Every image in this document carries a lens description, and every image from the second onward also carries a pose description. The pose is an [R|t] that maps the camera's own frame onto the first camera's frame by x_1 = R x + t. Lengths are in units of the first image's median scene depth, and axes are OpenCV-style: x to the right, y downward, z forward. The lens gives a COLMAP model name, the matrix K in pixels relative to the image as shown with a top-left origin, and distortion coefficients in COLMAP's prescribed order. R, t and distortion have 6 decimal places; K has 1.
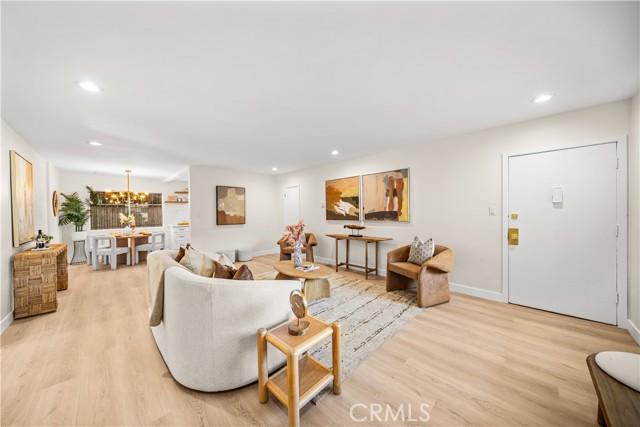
lens RADIAL K [[220.3, 0, 315.7], [0, 220.3, 213.4], [0, 0, 1]] dist [-0.004285, 0.000064]
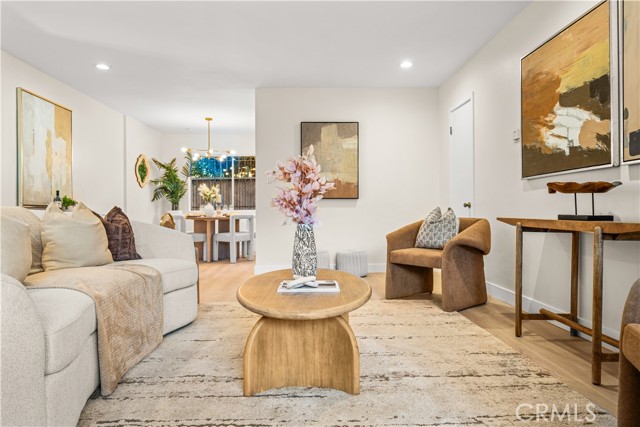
lens RADIAL K [[412.4, 0, 315.7], [0, 412.4, 211.8], [0, 0, 1]] dist [-0.002335, -0.001040]
pose [[0.730291, 0.010850, -0.683050, 0.297234], [-0.009392, 0.999939, 0.005843, 0.098151], [0.683072, 0.002148, 0.730348, 0.414937]]
